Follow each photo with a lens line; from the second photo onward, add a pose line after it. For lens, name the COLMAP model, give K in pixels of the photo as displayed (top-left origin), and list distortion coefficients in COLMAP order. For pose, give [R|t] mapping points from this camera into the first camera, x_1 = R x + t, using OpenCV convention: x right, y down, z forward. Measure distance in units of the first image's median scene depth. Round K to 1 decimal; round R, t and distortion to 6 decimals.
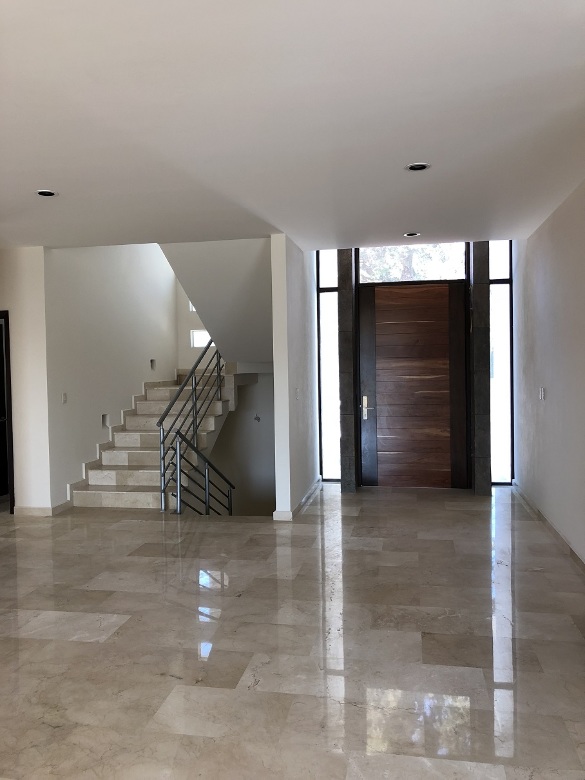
lens RADIAL K [[634.5, 0, 292.5], [0, 634.5, 390.0], [0, 0, 1]] dist [0.047126, 0.000121]
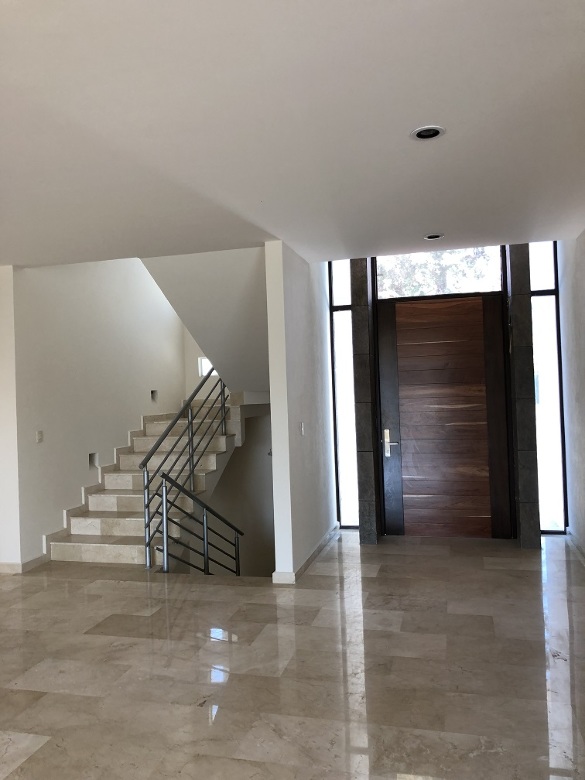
lens RADIAL K [[623.5, 0, 292.5], [0, 623.5, 390.0], [0, 0, 1]] dist [0.014320, 0.006150]
pose [[0.997393, -0.015904, -0.070391, 0.049464], [0.012905, 0.998998, -0.042859, -0.009532], [0.071002, 0.041838, 0.996598, 0.156479]]
